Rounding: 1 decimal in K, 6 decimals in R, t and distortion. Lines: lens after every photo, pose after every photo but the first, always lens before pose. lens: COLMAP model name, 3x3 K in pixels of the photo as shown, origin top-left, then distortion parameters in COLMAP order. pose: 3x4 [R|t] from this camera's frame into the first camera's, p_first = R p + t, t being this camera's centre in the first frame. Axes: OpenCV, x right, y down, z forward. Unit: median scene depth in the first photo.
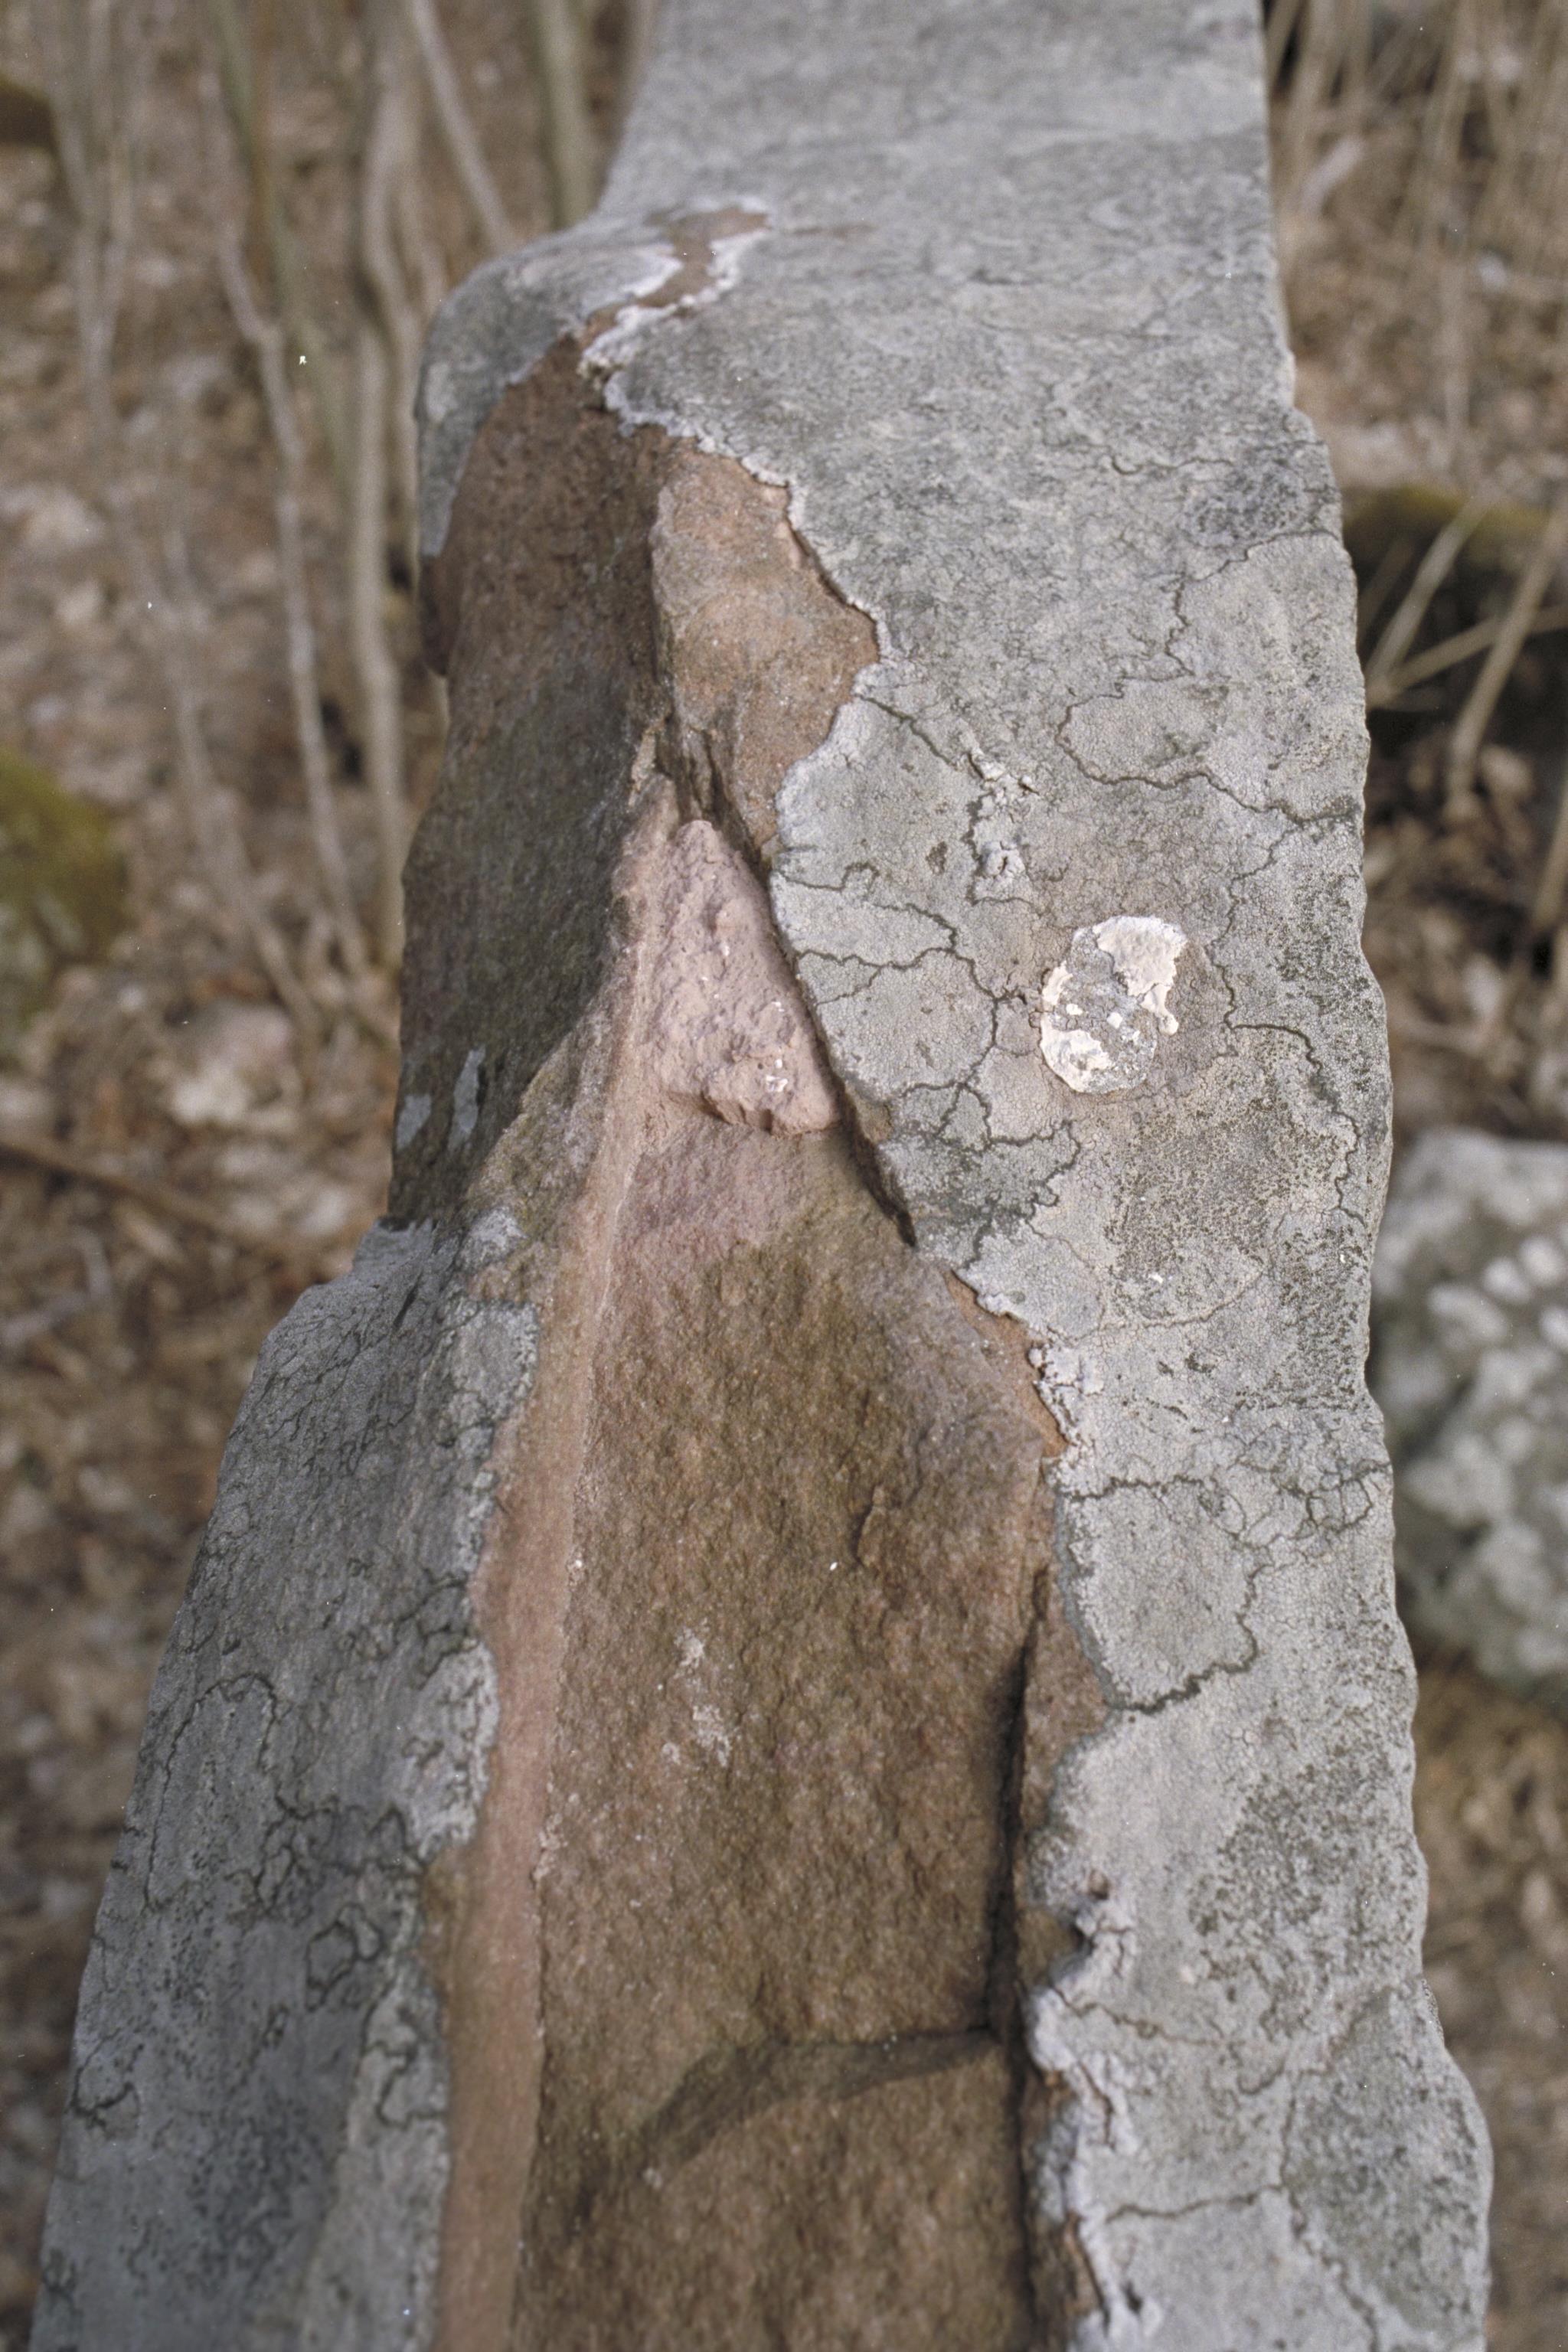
lens RADIAL K [[2744.7, 0, 784.0], [0, 2744.7, 1176.0], [0, 0, 1]] dist [-0.039613, 0.008267]
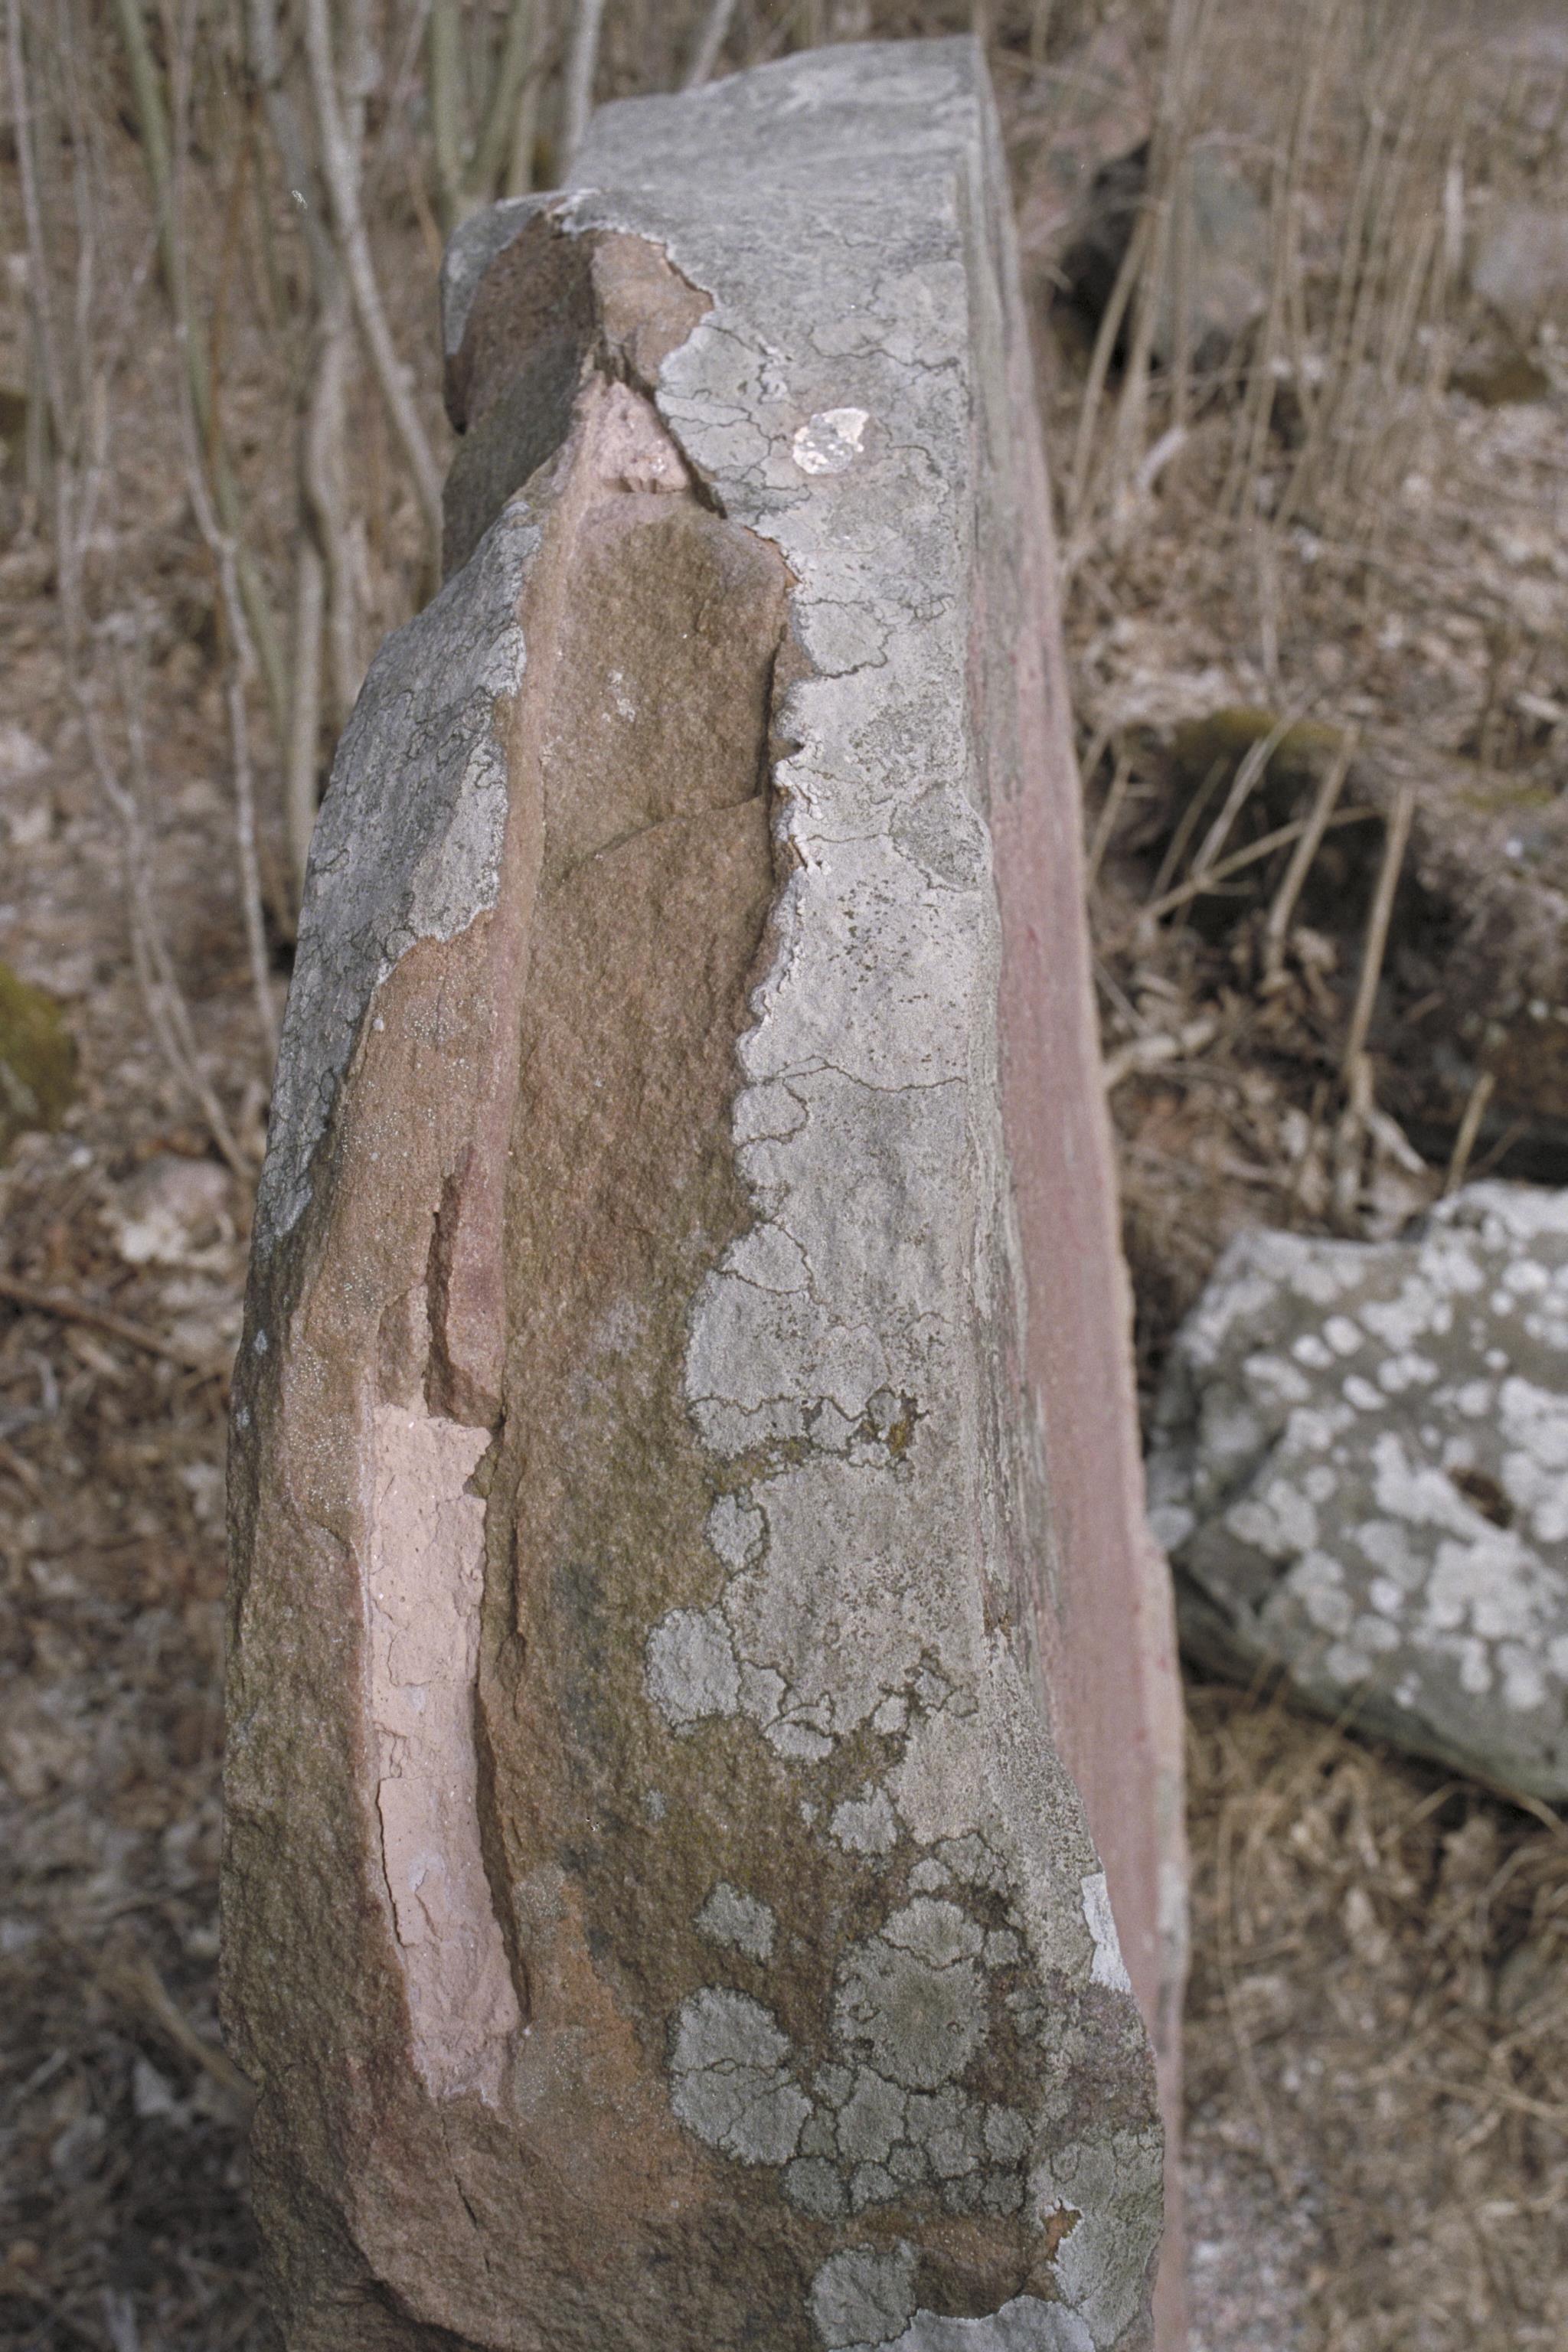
lens RADIAL K [[2744.7, 0, 784.0], [0, 2744.7, 1176.0], [0, 0, 1]] dist [-0.039613, 0.008267]
pose [[0.999264, -0.001878, 0.038307, 0.010980], [0.006559, 0.992455, -0.122432, 0.695401], [-0.037788, 0.122593, 0.991737, -0.869636]]
